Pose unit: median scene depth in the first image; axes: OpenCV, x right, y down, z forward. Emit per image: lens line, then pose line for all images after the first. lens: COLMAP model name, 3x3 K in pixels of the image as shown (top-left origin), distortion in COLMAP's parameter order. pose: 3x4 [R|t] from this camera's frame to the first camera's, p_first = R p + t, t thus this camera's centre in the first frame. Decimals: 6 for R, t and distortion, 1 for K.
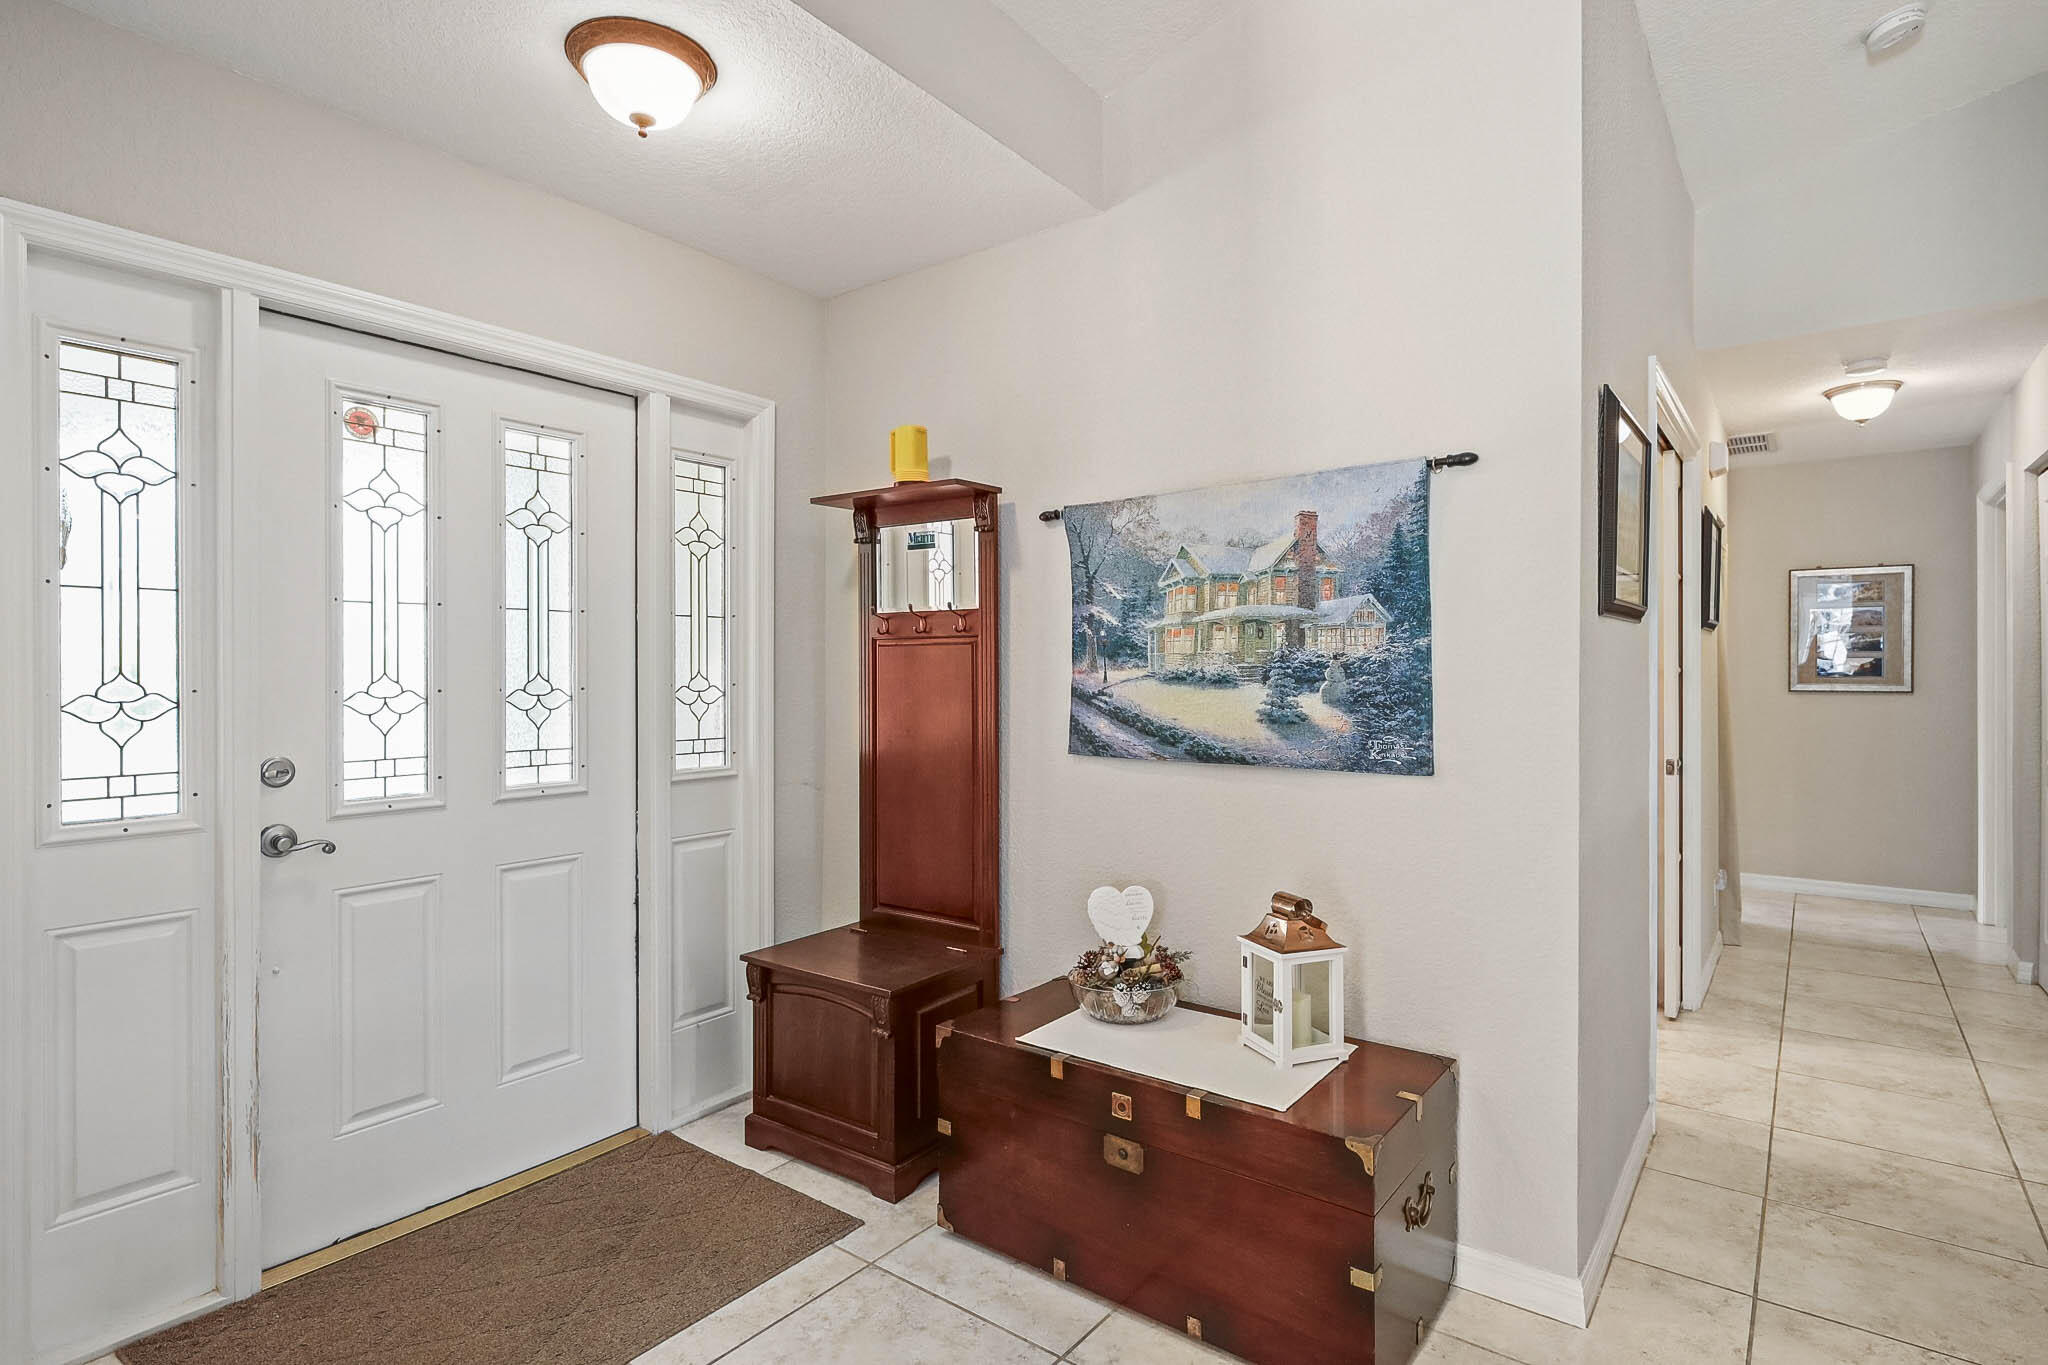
lens RADIAL K [[1011.3, 0, 982.3], [0, 1011.3, 677.4], [0, 0, 1]] dist [0.009437, -0.007511]
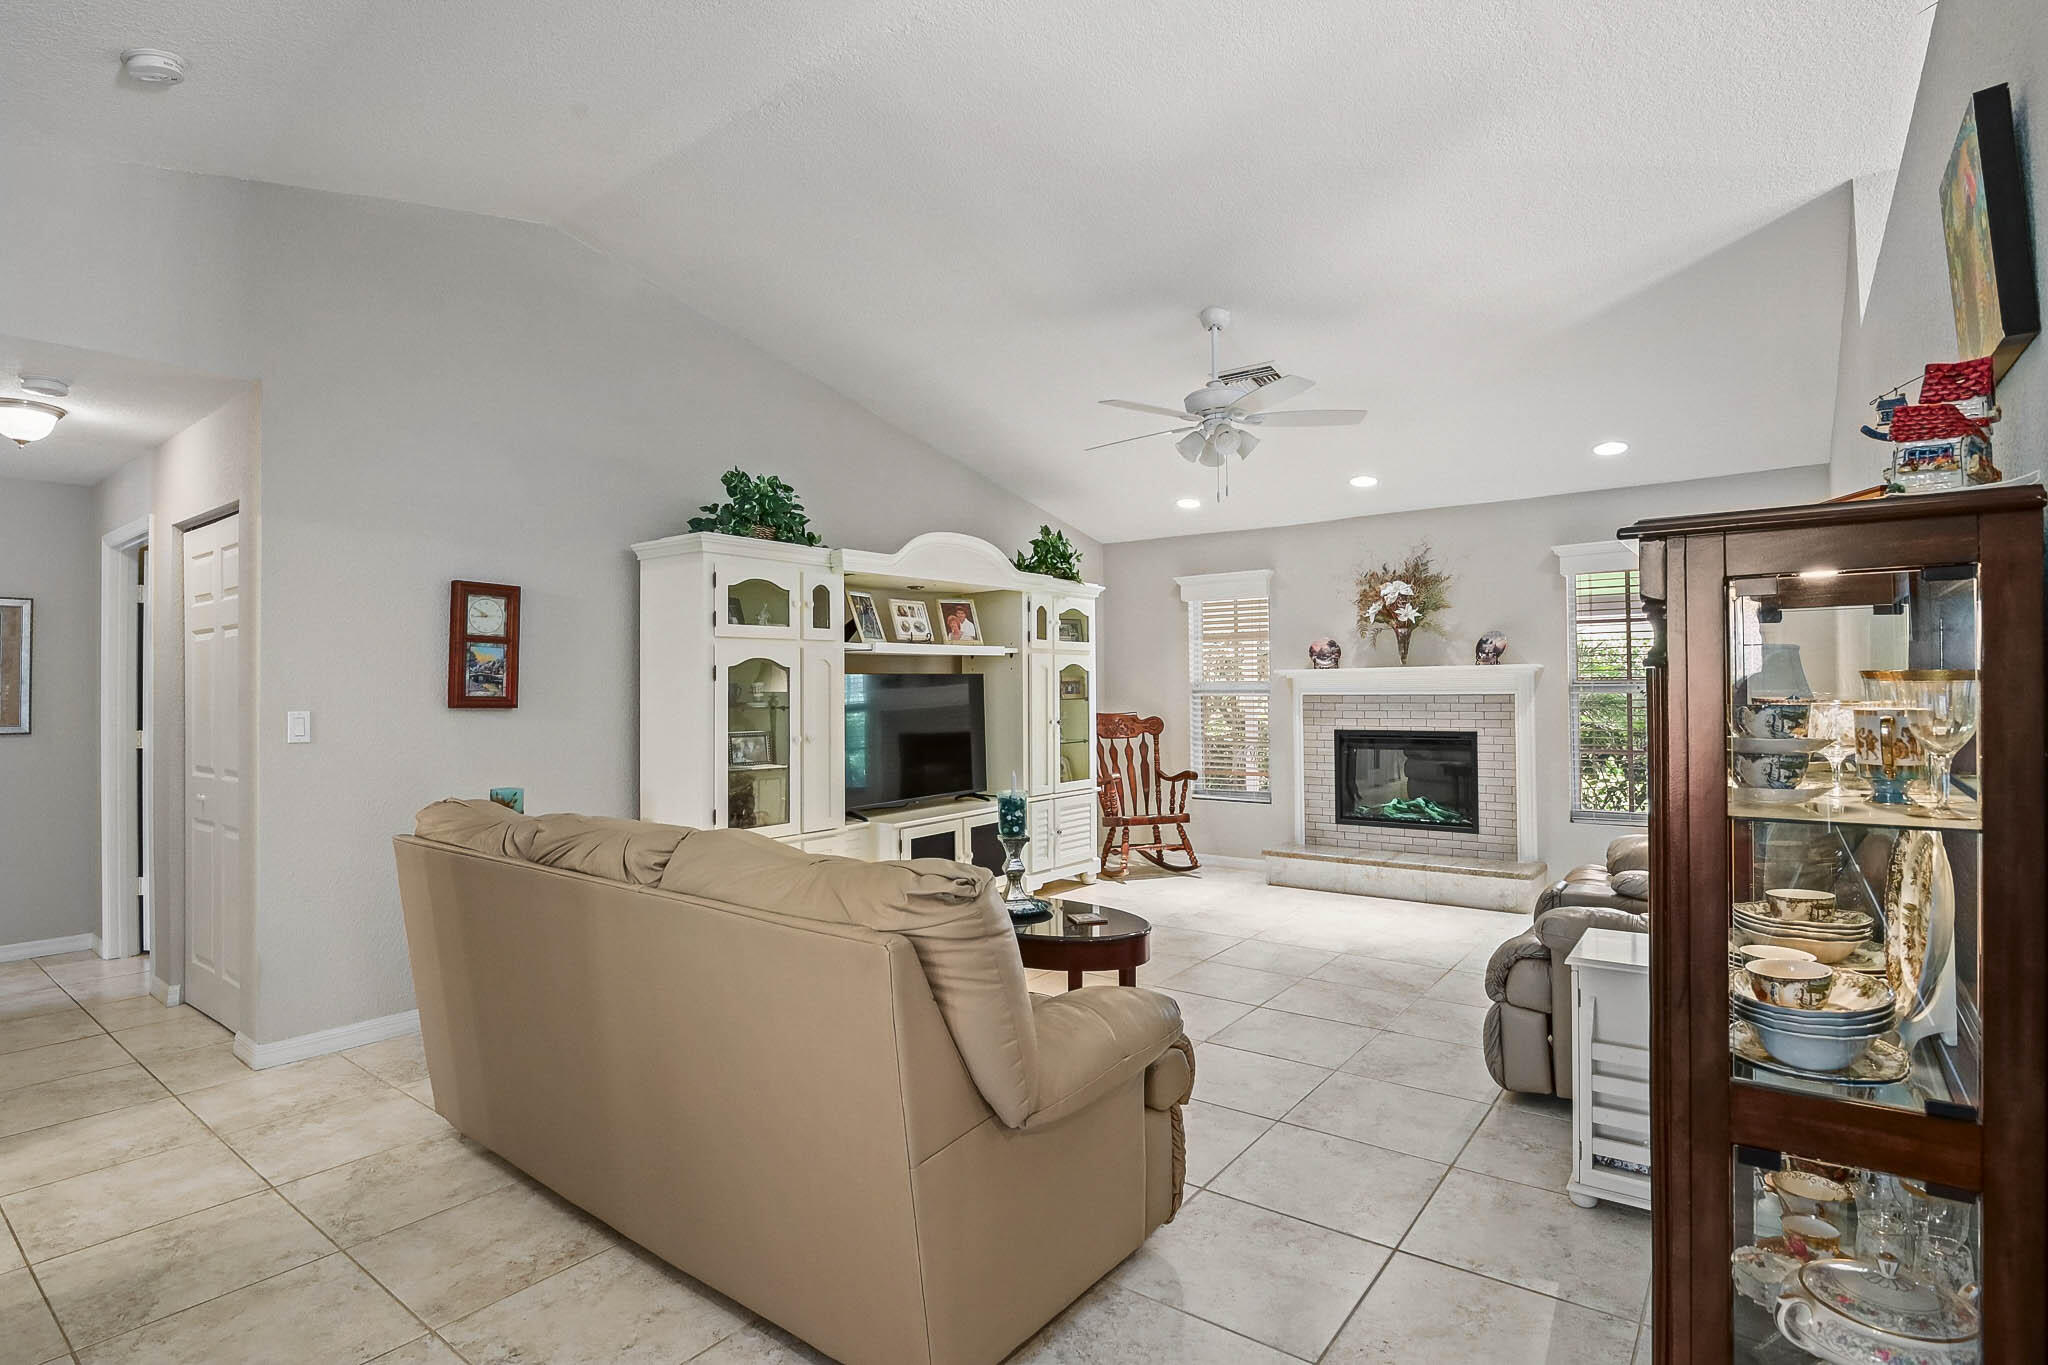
lens RADIAL K [[1011.3, 0, 1016.1], [0, 1011.3, 676.0], [0, 0, 1]] dist [0.009437, -0.007511]
pose [[0.001275, 0.021880, 0.999760, -0.084688], [0.009888, 0.999711, -0.021892, -0.025198], [-0.999950, 0.009913, 0.001059, 0.210393]]
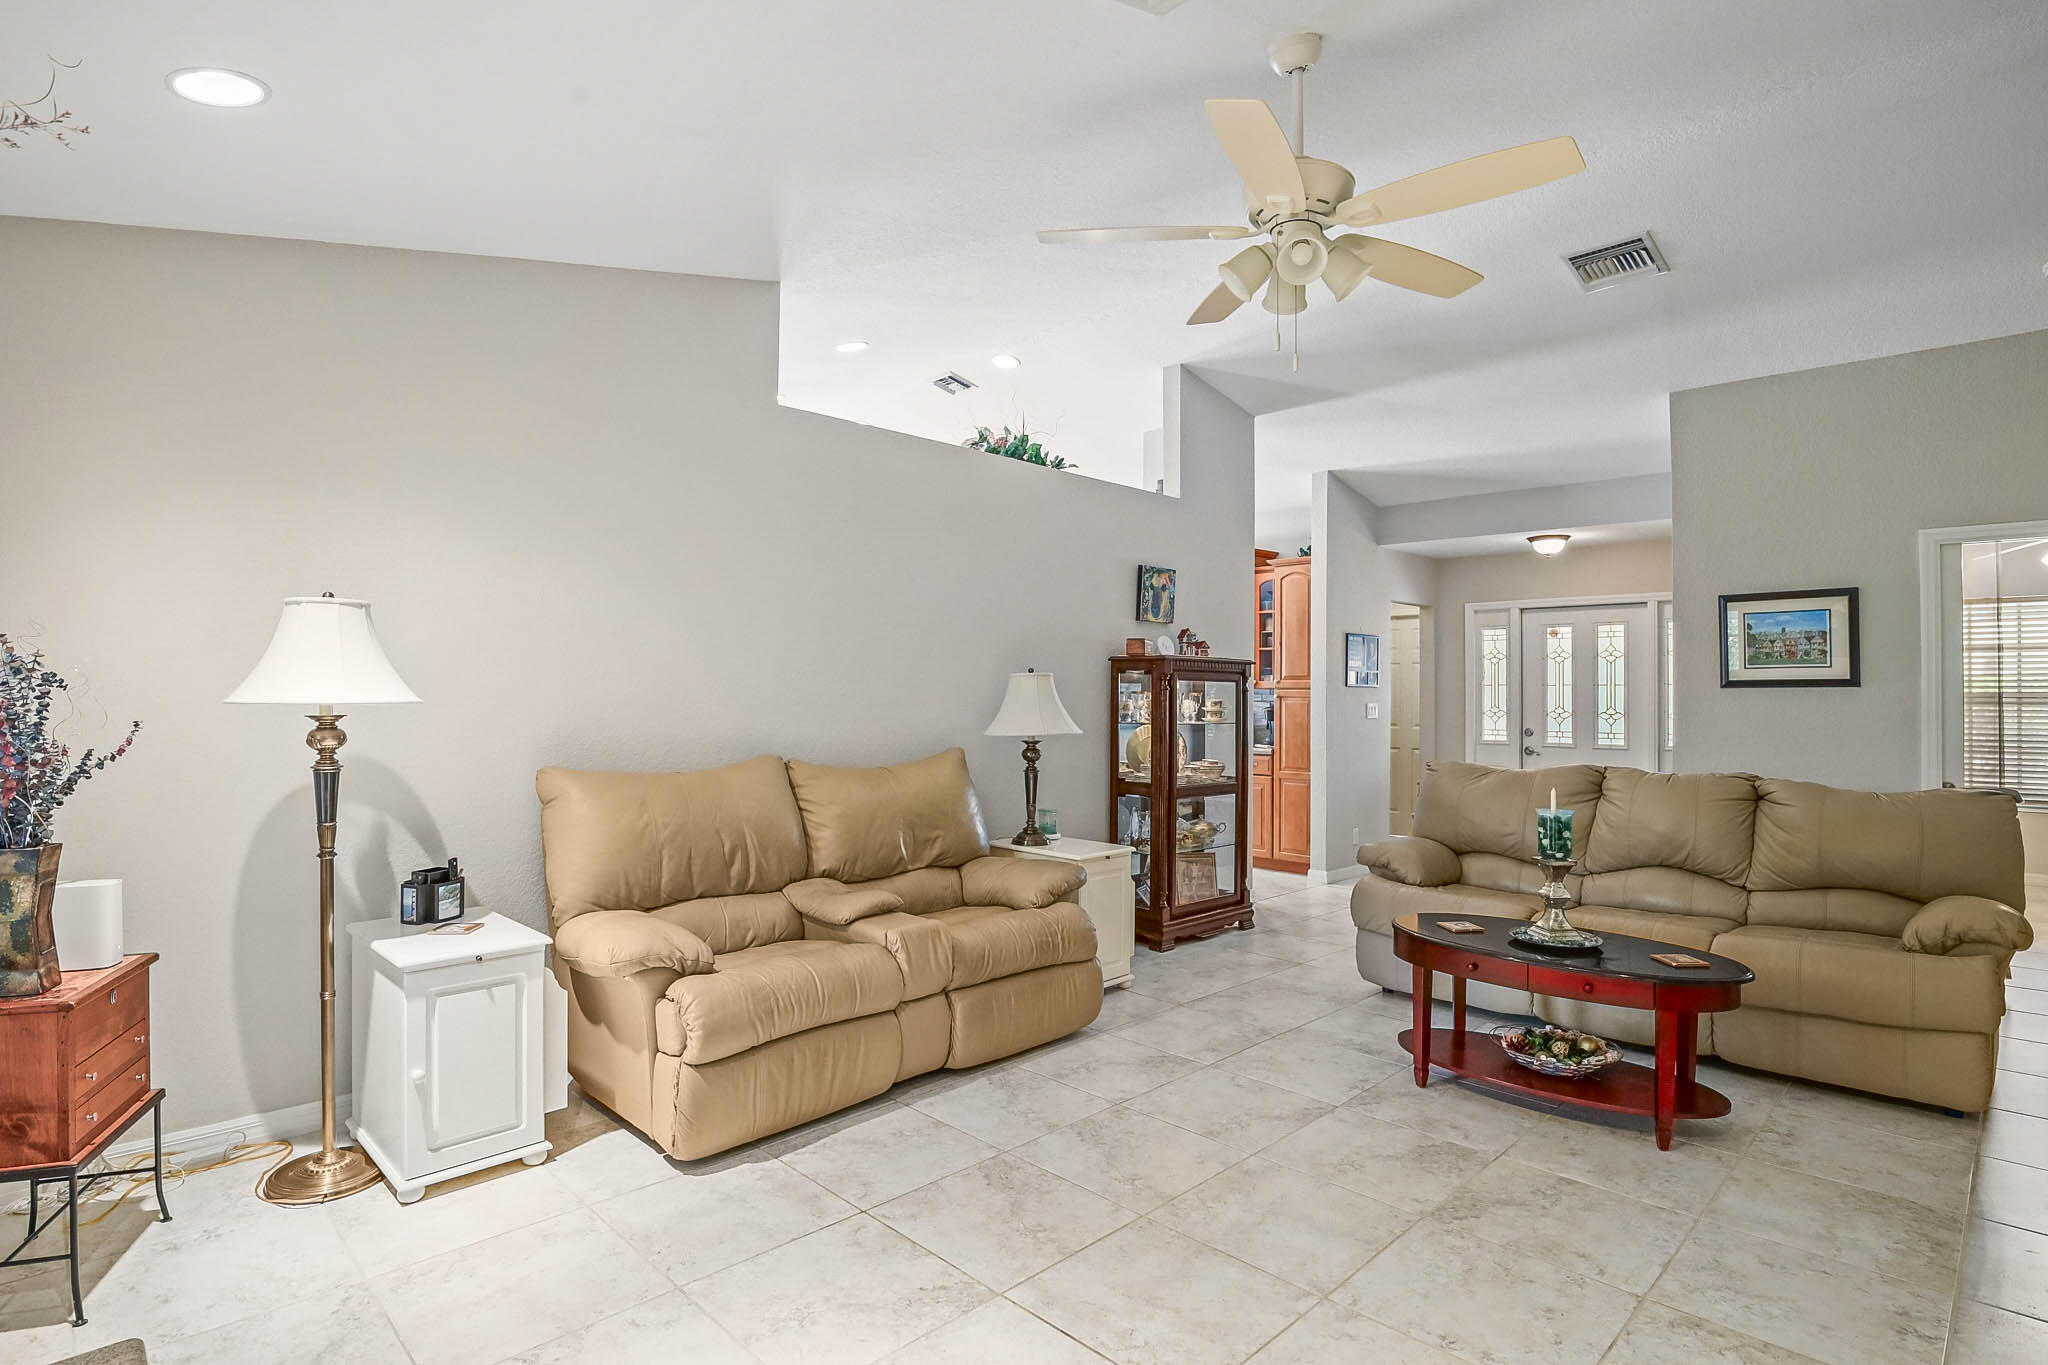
lens RADIAL K [[1026.4, 0, 992.5], [0, 1026.4, 679.1], [0, 0, 1]] dist [-0.034645, 0.000711]
pose [[-0.163694, -0.009825, -0.986462, 2.704715], [-0.005531, 0.999944, -0.009042, -0.047241], [0.986496, 0.003976, -0.163739, -0.271961]]
